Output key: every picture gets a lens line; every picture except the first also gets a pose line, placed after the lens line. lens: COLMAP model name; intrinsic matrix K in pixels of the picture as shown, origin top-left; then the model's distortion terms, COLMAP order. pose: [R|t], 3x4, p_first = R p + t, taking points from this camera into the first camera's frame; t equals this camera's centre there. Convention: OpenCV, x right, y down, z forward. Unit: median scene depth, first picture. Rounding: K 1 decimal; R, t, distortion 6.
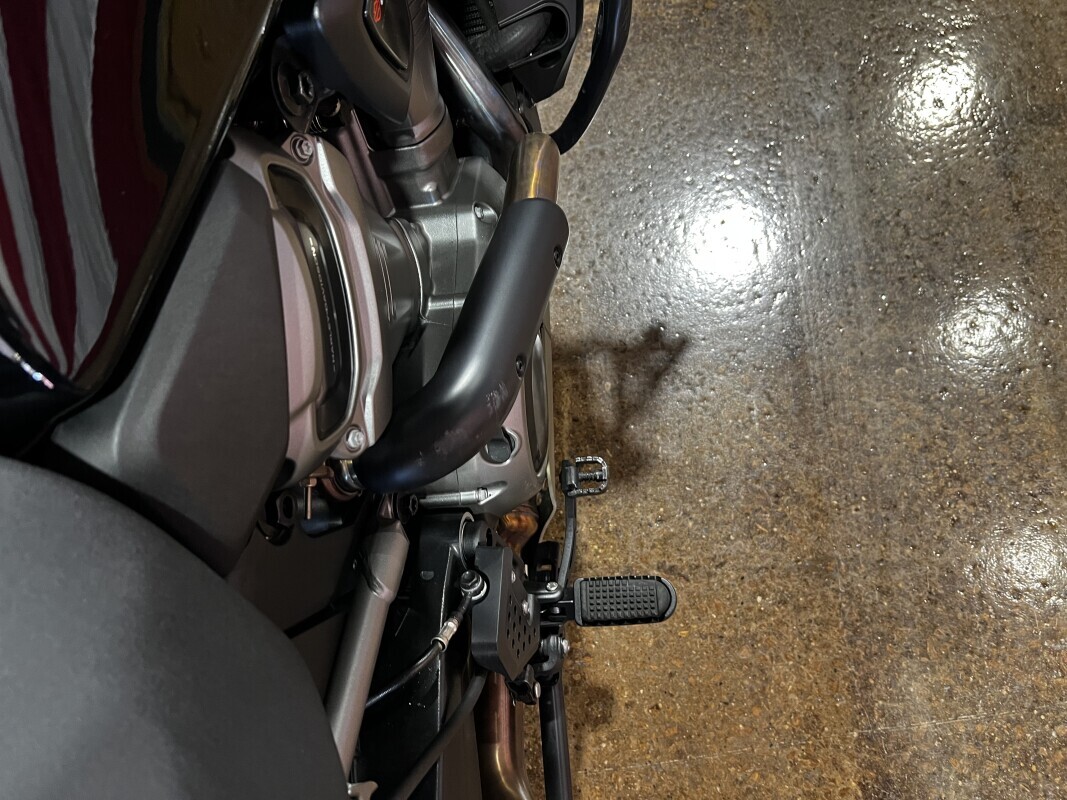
lens RADIAL K [[805.7, 0, 545.4], [0, 805.7, 377.6], [0, 0, 1]] dist [0.037378, -0.043975]
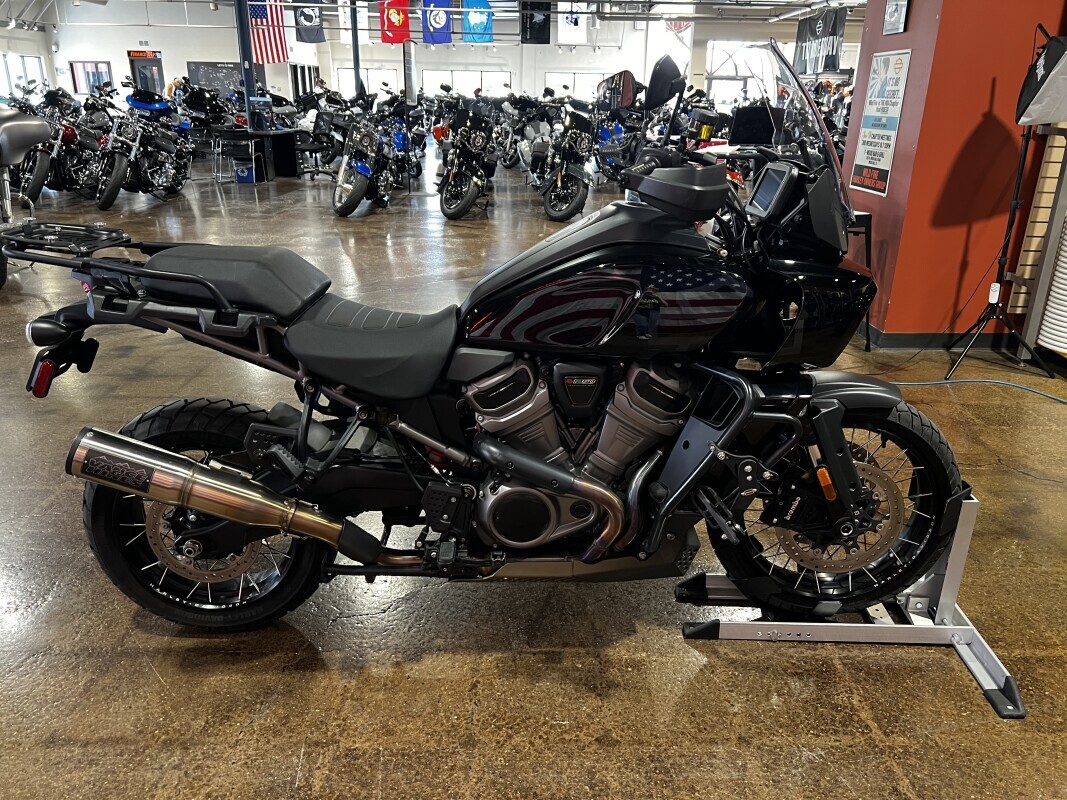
lens RADIAL K [[805.7, 0, 549.8], [0, 805.7, 403.0], [0, 0, 1]] dist [0.037378, -0.043975]
pose [[0.000600, 0.528799, -0.848747, 1.474566], [-0.957185, 0.245995, 0.152587, -0.397007], [0.289476, 0.812316, 0.506306, -0.461131]]
